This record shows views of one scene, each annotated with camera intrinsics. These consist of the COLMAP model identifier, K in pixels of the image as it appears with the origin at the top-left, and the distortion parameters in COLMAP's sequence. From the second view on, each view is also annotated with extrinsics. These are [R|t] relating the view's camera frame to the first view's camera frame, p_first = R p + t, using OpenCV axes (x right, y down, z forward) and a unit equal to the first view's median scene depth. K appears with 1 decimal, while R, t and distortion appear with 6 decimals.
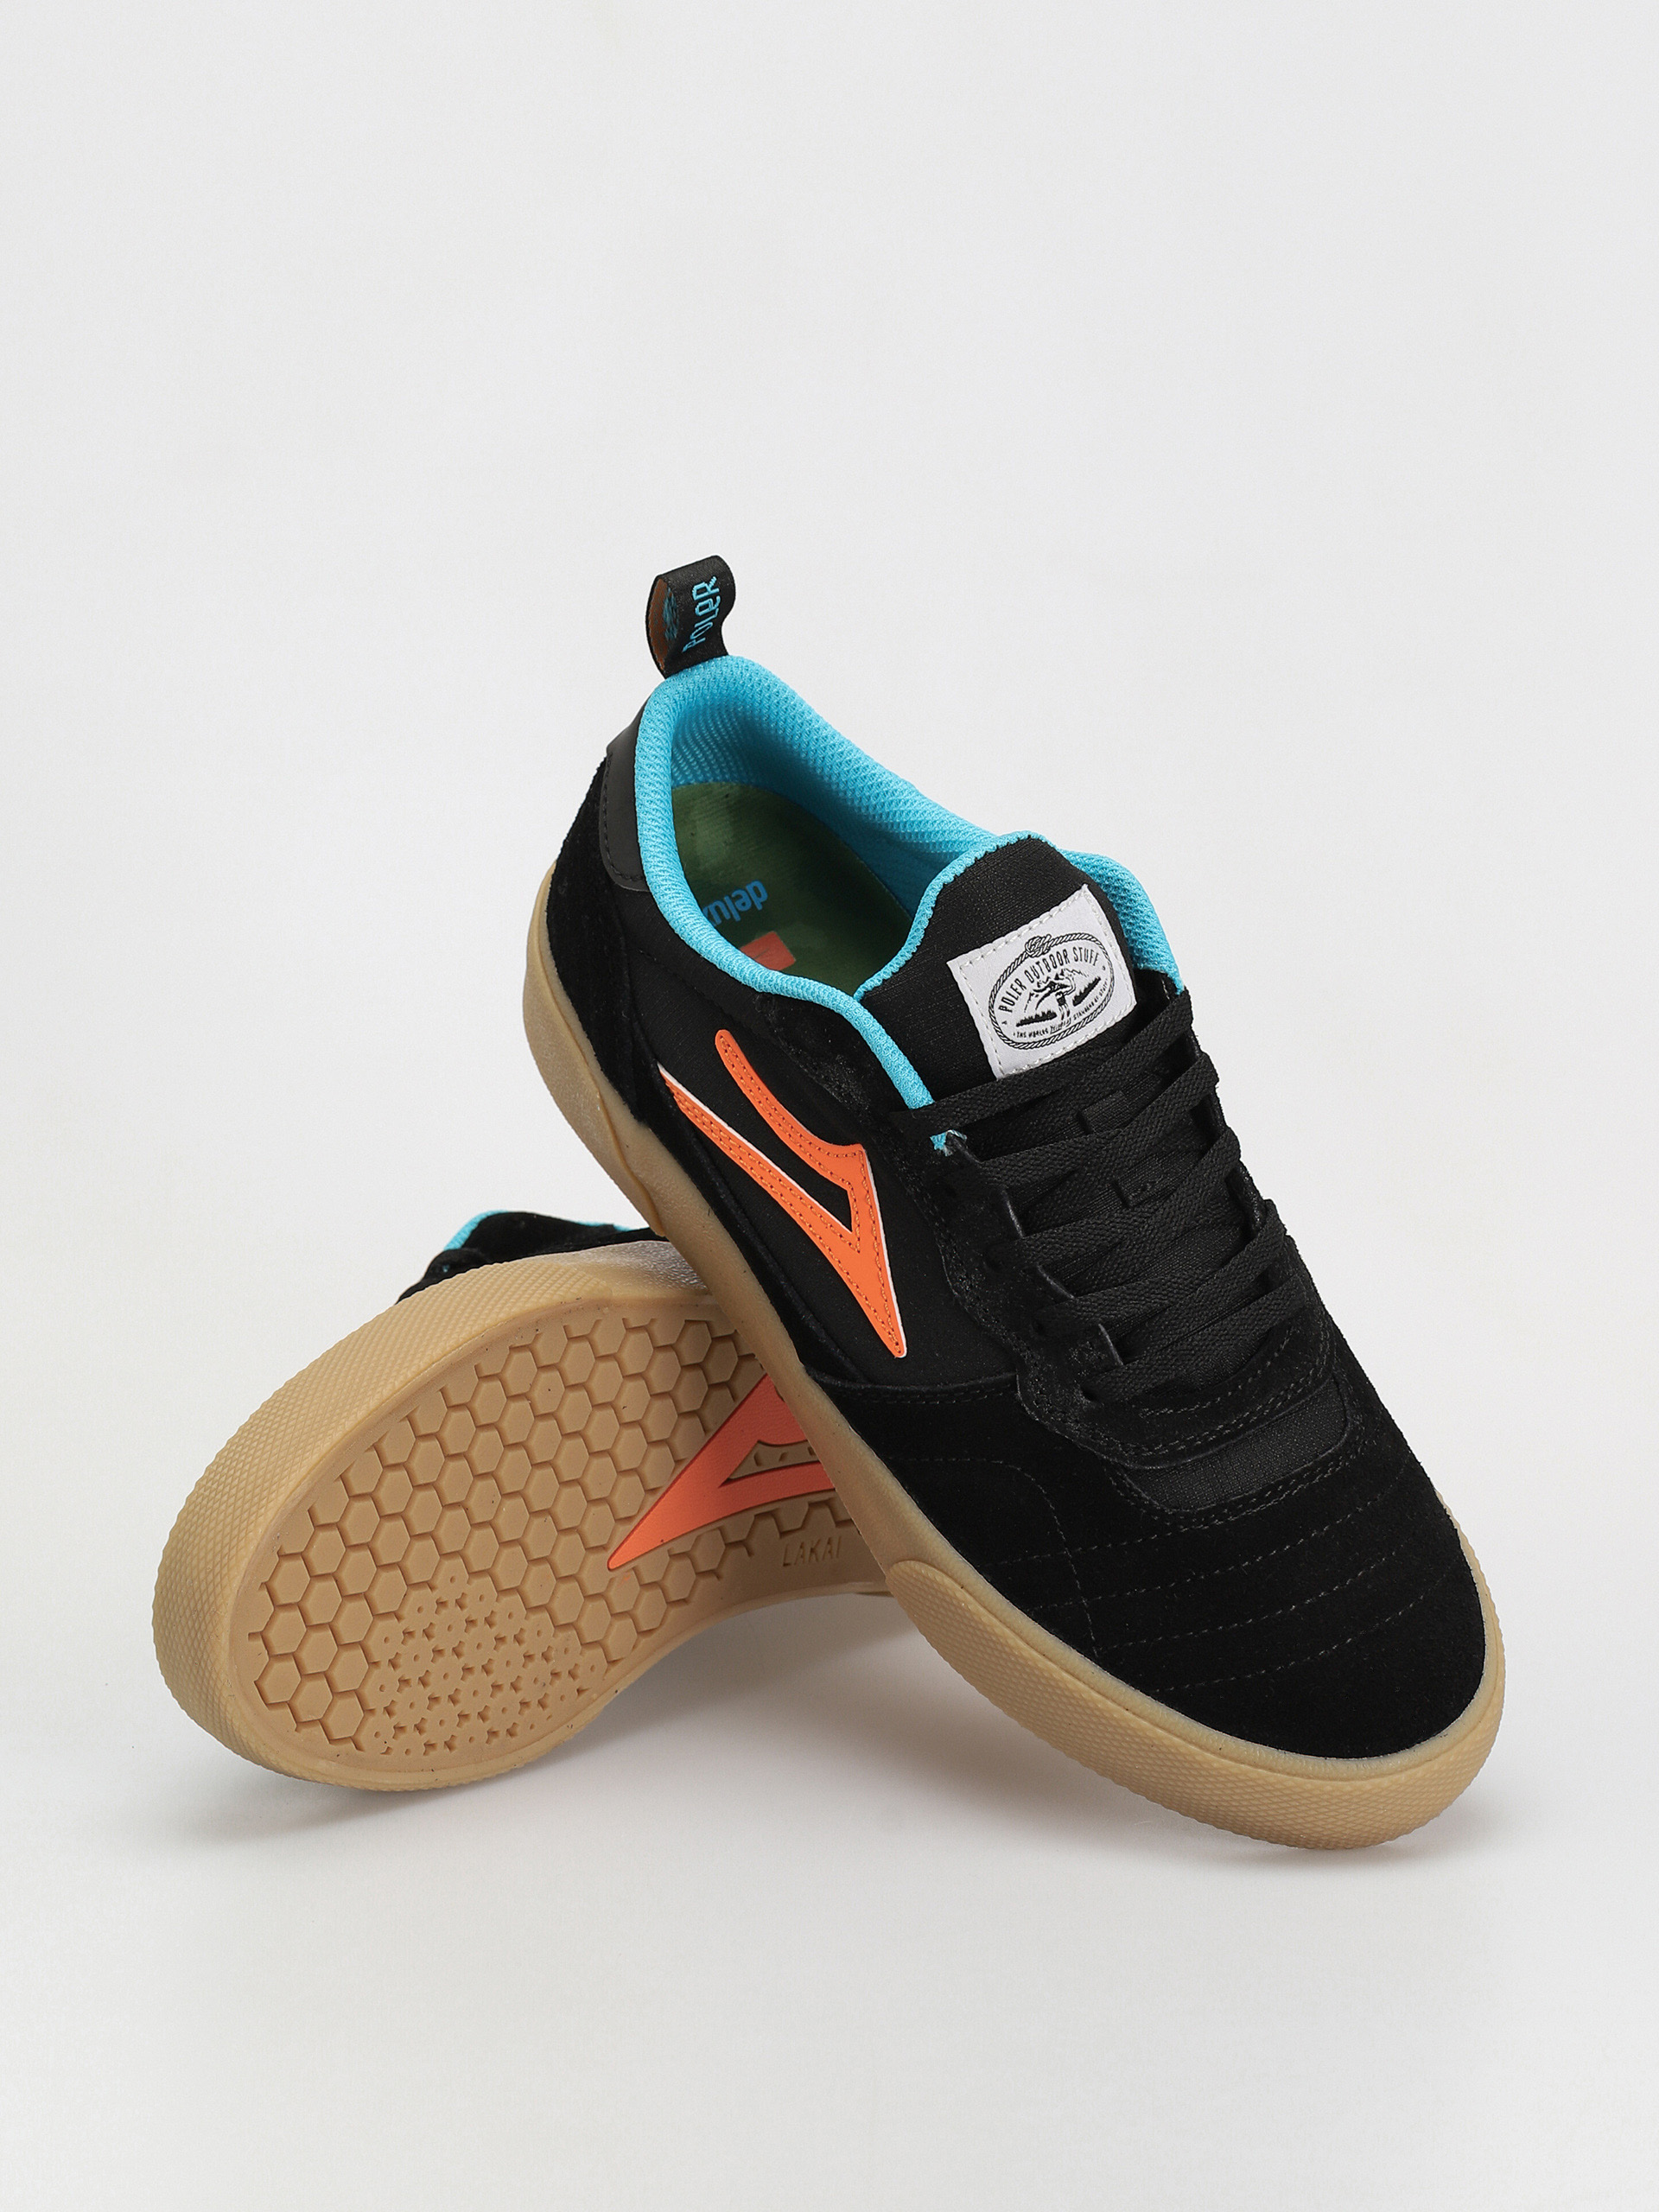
lens RADIAL K [[7875.0, 0, 829.5], [0, 7875.0, 1106.0], [0, 0, 1]] dist [1.423302, -63.590402]
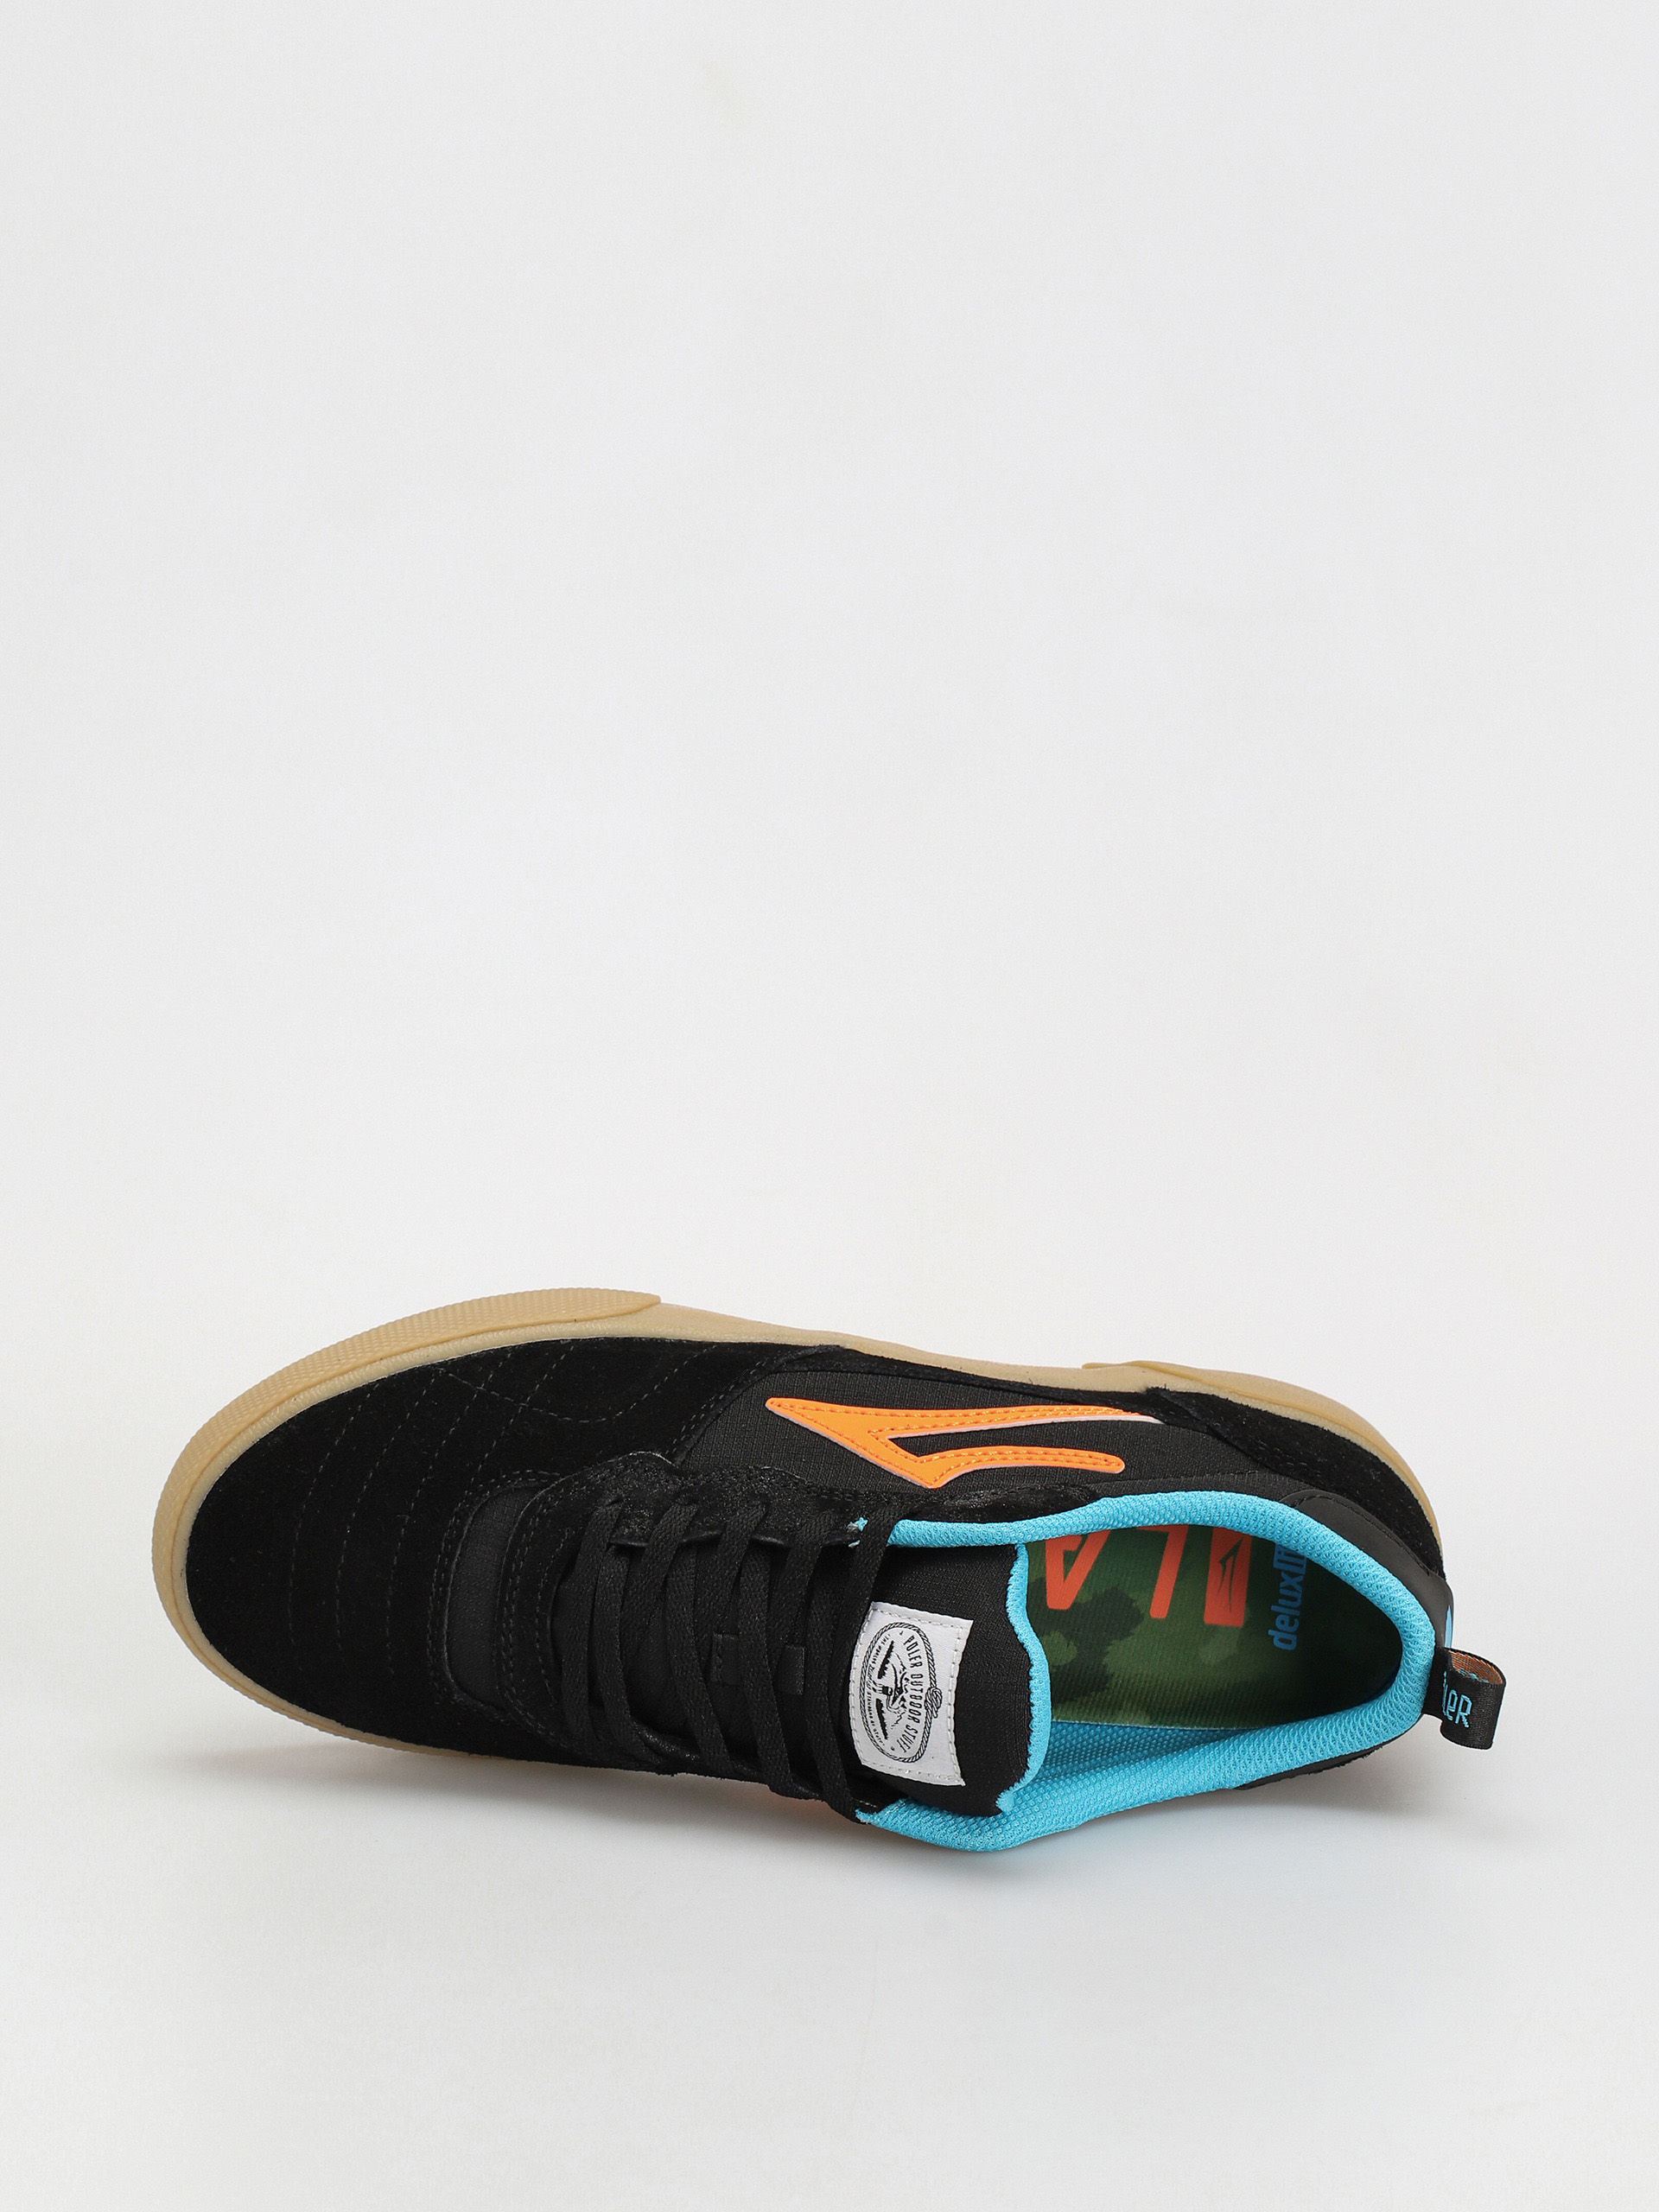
lens RADIAL K [[7875.0, 0, 829.5], [0, 7875.0, 1106.0], [0, 0, 1]] dist [1.423302, -63.590402]
pose [[-0.620828, 0.783196, -0.034314, 0.009211], [-0.711947, -0.544945, 0.442907, -0.433133], [0.328183, 0.299399, 0.895911, 0.026142]]
